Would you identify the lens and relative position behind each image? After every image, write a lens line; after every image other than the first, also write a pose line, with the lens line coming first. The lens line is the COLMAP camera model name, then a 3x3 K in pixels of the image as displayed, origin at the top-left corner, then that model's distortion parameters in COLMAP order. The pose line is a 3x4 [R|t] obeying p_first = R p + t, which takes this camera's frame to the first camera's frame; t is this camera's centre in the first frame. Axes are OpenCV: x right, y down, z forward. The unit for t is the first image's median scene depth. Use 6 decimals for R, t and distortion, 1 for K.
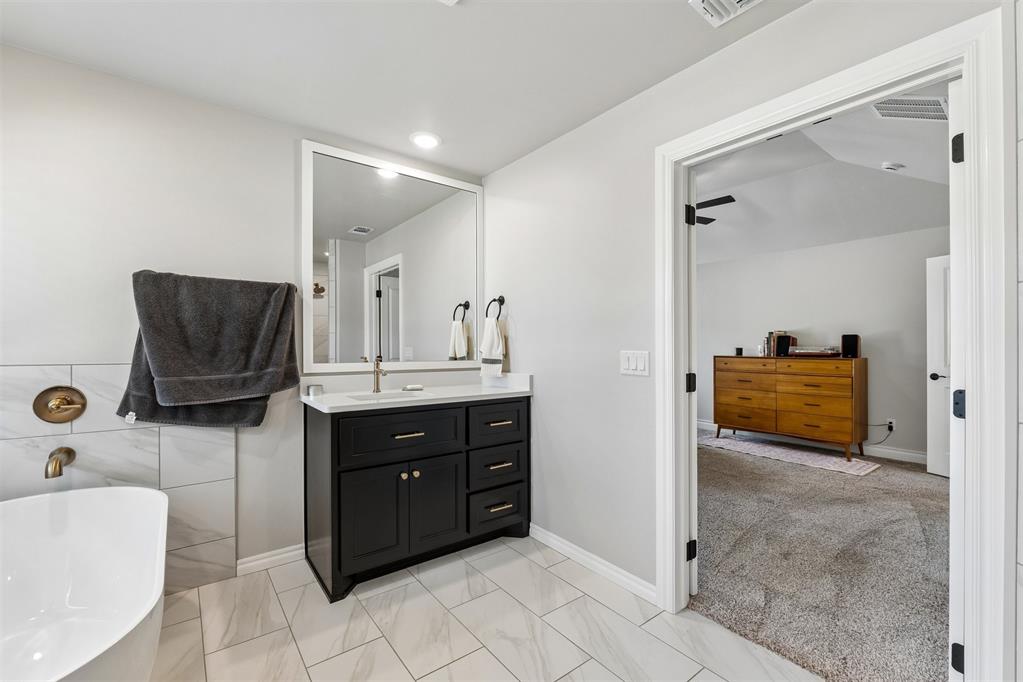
lens RADIAL K [[435.5, 0, 513.3], [0, 435.5, 344.5], [0, 0, 1]] dist [-0.000661, -0.001171]
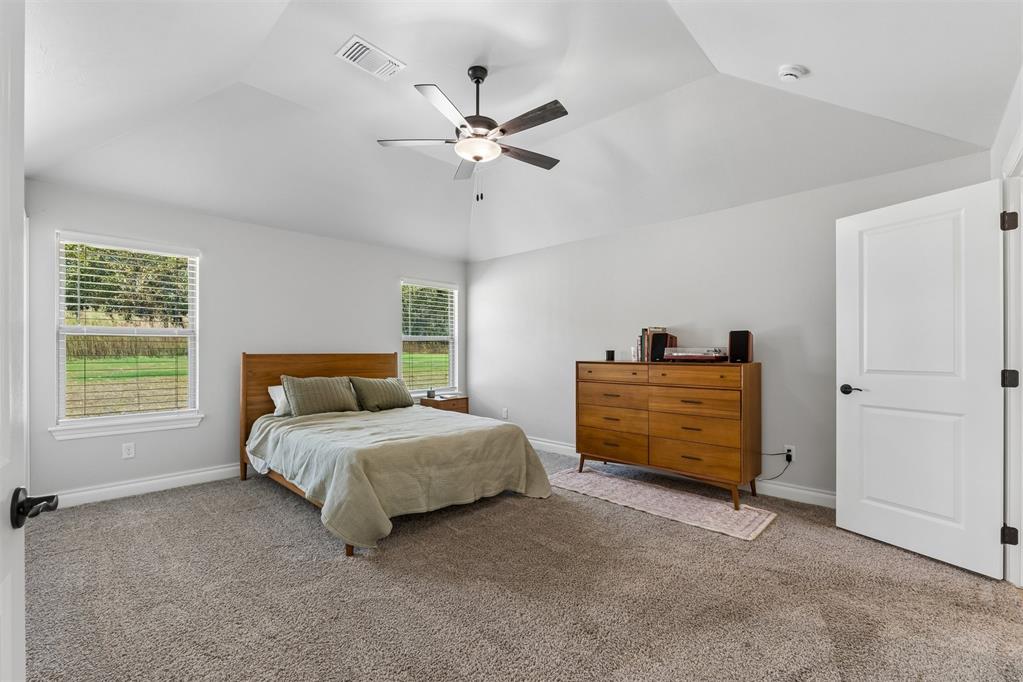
lens RADIAL K [[435.5, 0, 515.3], [0, 435.5, 353.8], [0, 0, 1]] dist [-0.000661, -0.001171]
pose [[0.987854, -0.004712, 0.155316, 0.288389], [0.003628, 0.999967, 0.007262, 0.008788], [-0.155345, -0.006610, 0.987838, 0.336299]]
